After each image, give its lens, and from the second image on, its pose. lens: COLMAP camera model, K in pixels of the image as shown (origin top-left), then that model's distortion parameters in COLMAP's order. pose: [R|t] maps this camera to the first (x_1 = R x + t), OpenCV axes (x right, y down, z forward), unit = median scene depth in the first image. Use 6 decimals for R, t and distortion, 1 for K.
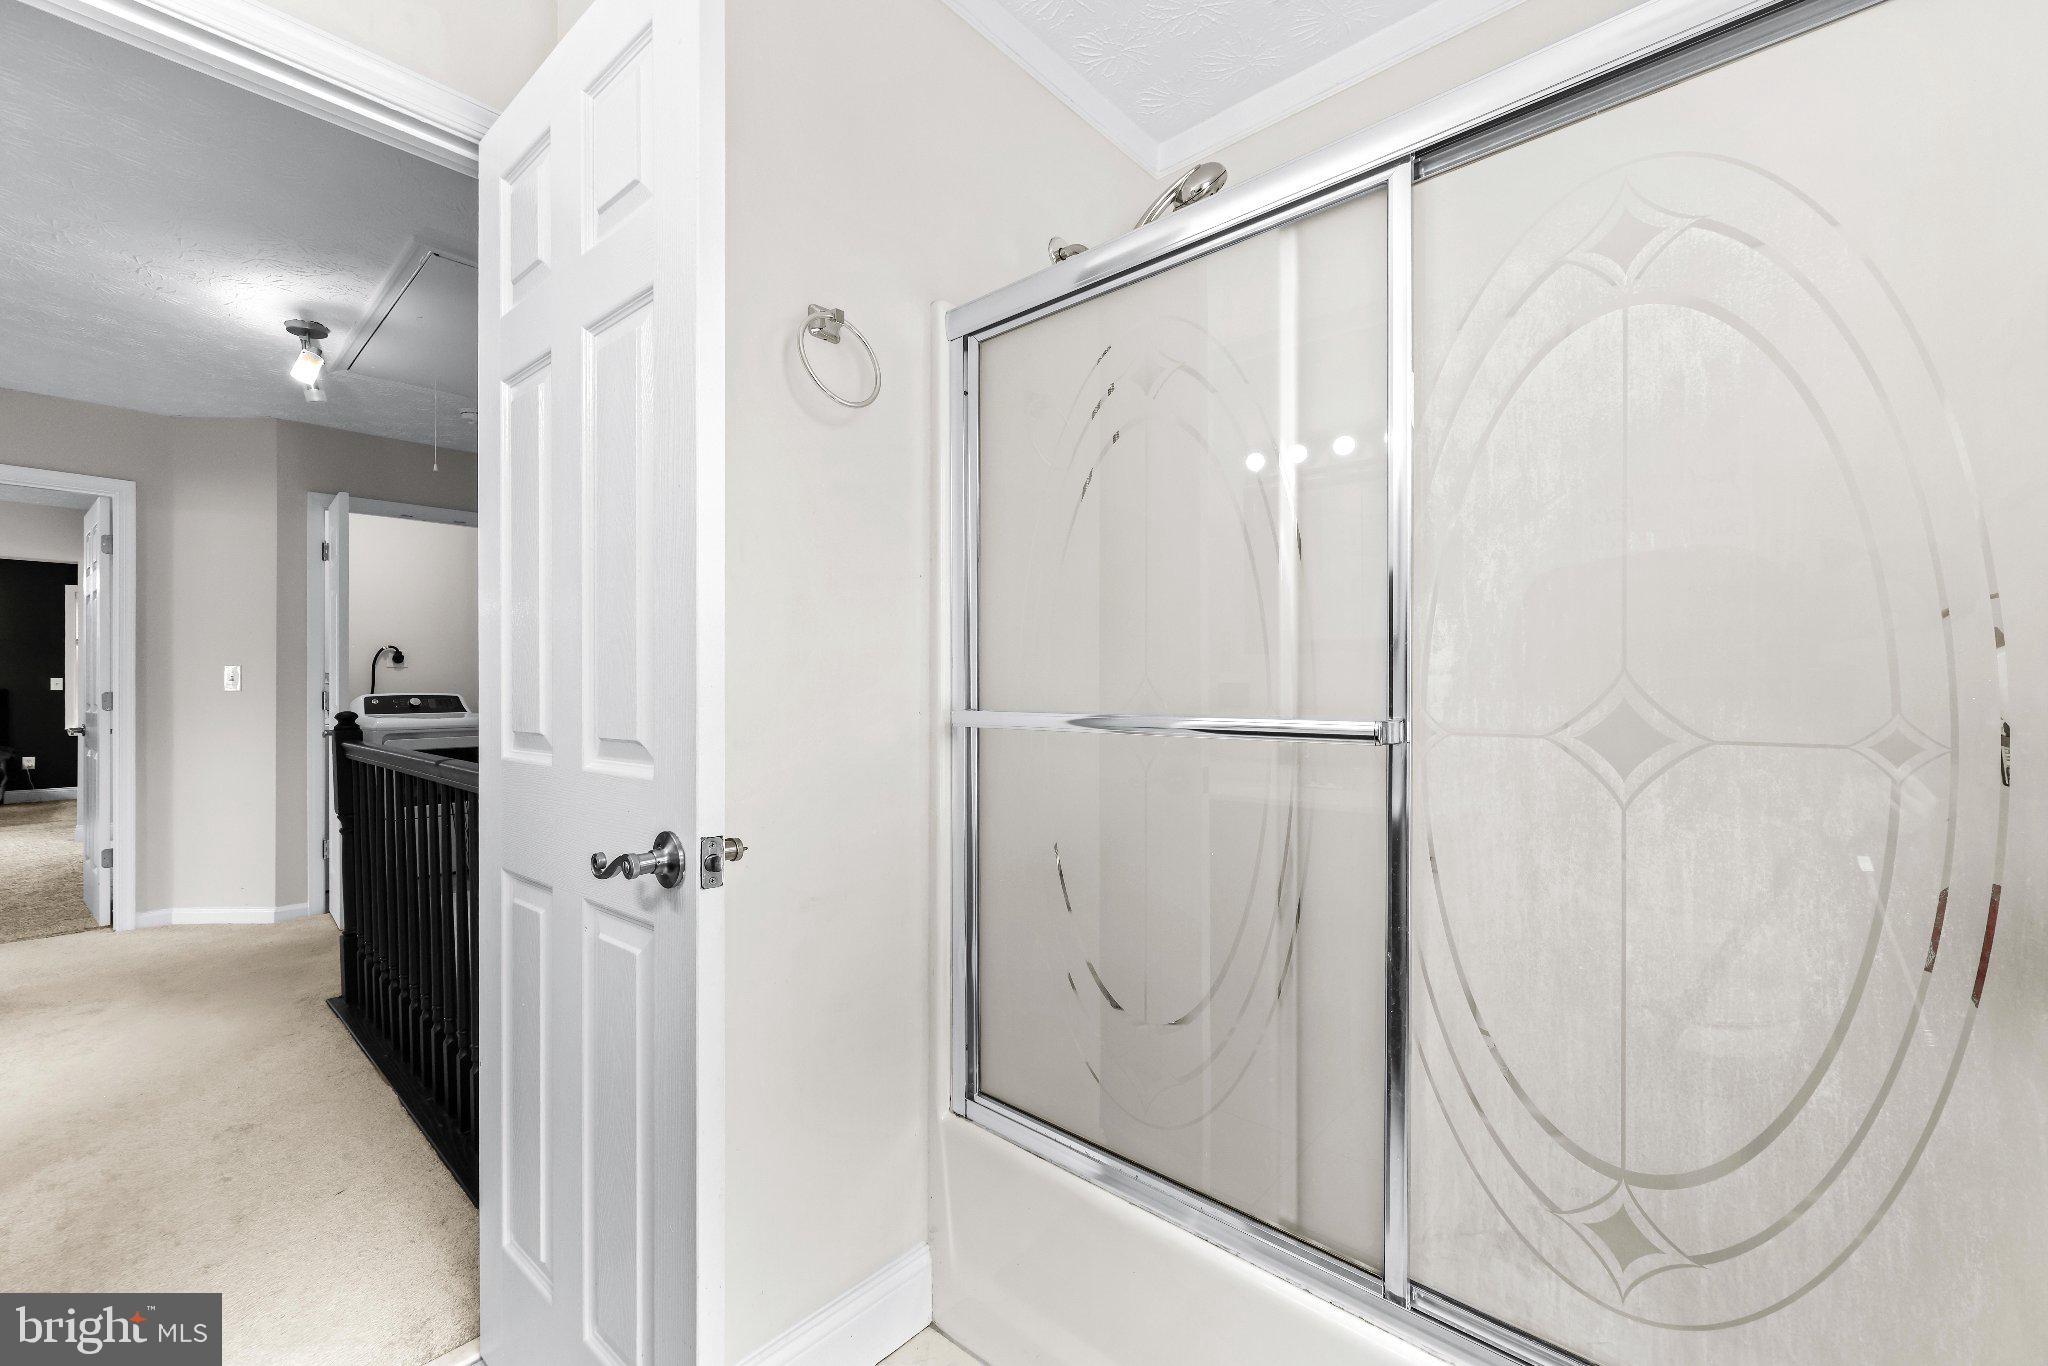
lens RADIAL K [[819.2, 0, 1021.7], [0, 819.2, 689.1], [0, 0, 1]] dist [-0.000808, -0.000072]
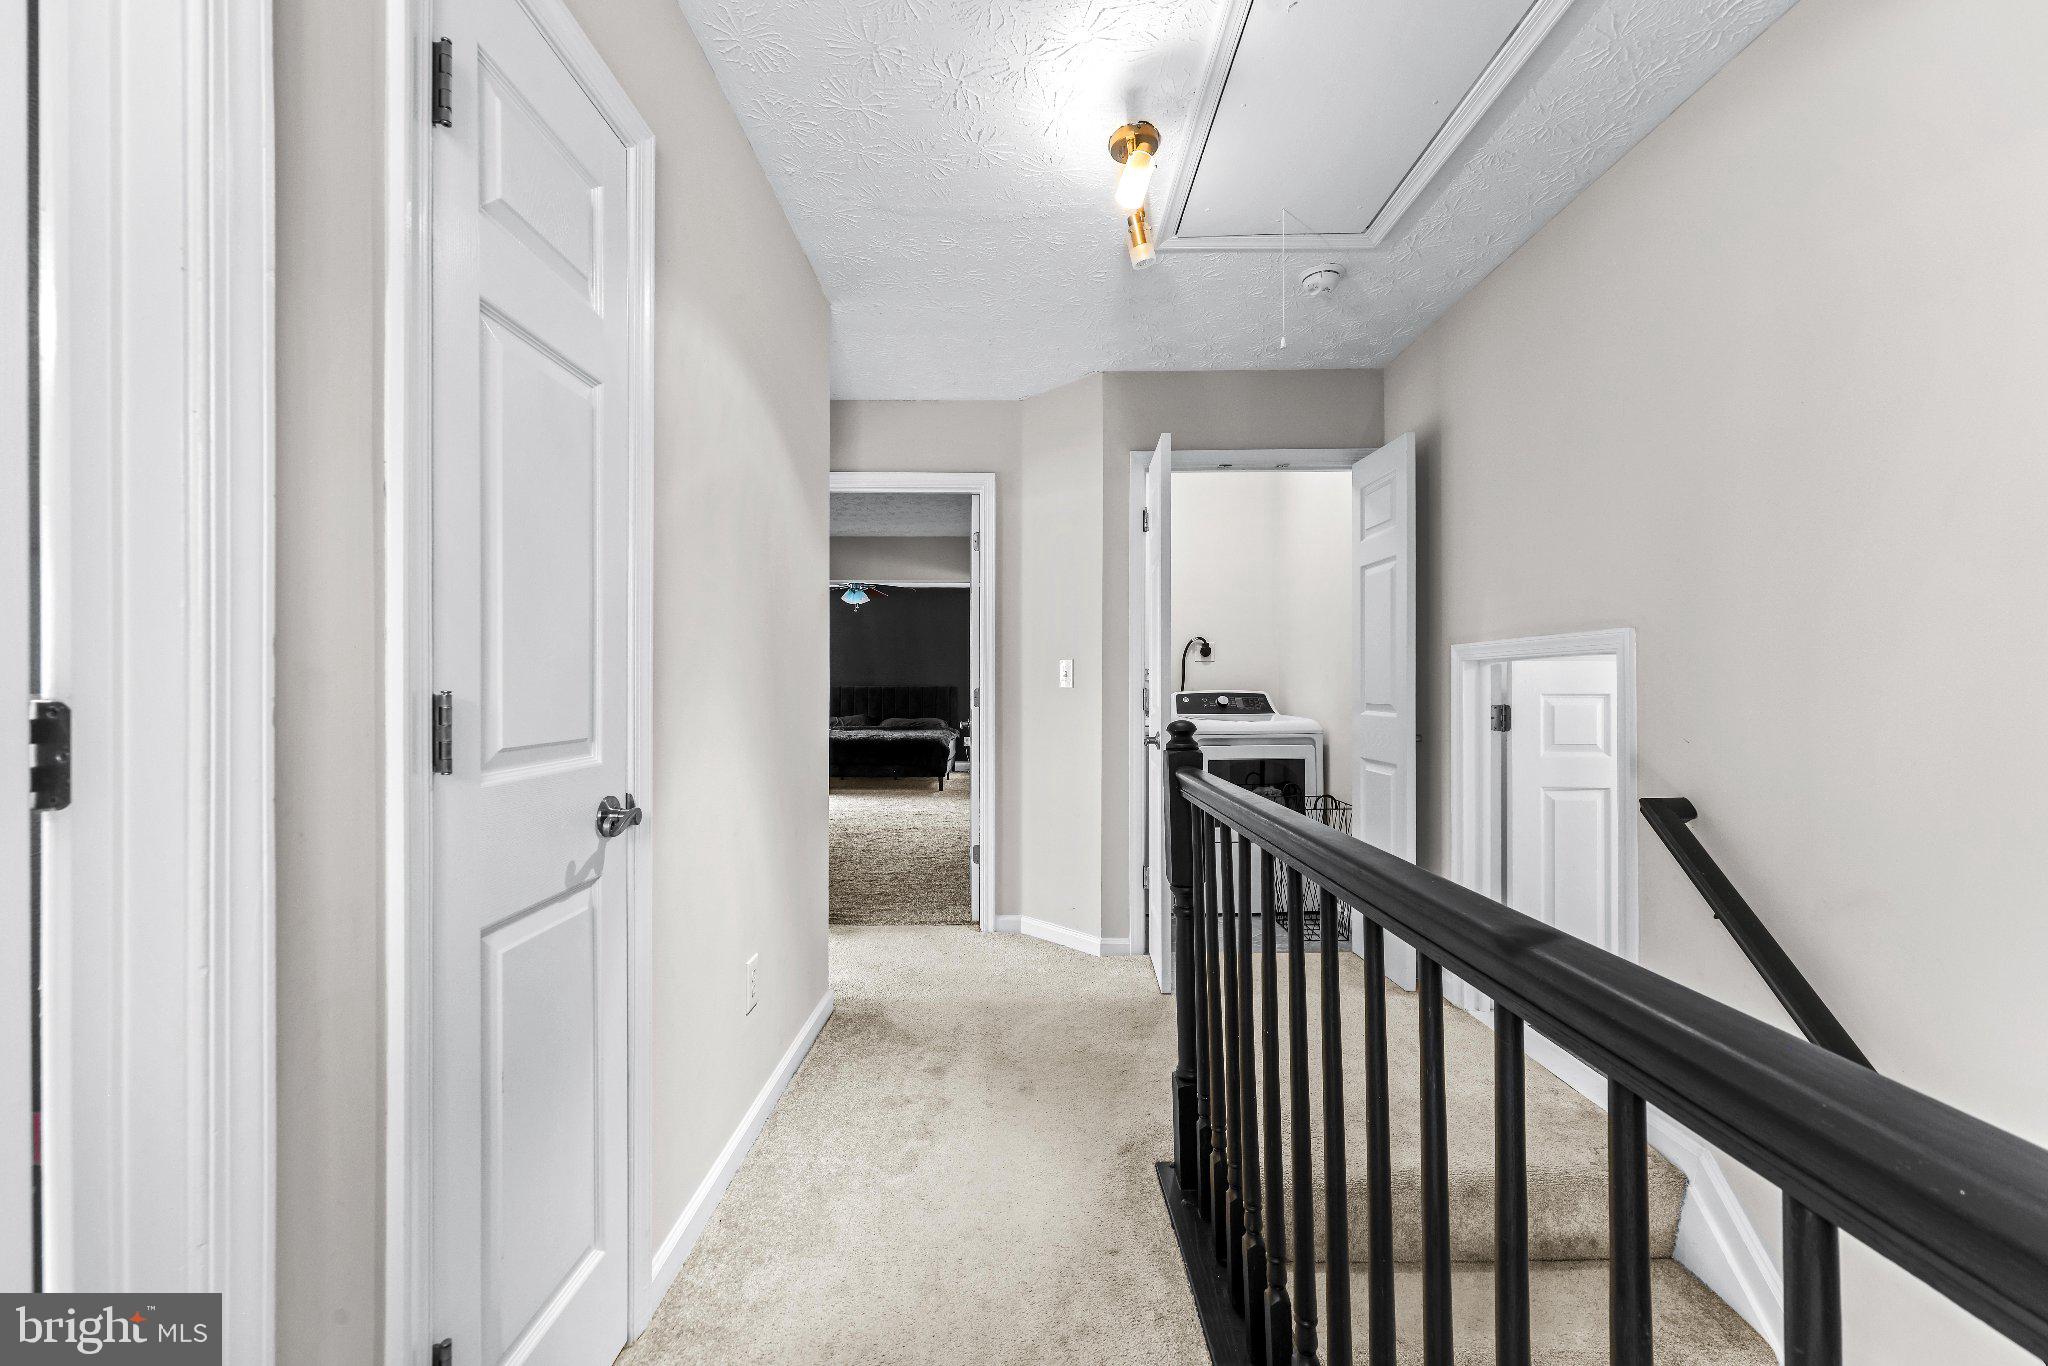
lens RADIAL K [[819.2, 0, 1023.2], [0, 819.2, 682.4], [0, 0, 1]] dist [-0.000808, -0.000072]
pose [[0.668017, -0.001428, -0.744145, -0.318383], [-0.000934, 0.999996, -0.002757, -0.001257], [0.744145, 0.002537, 0.668013, 0.355614]]
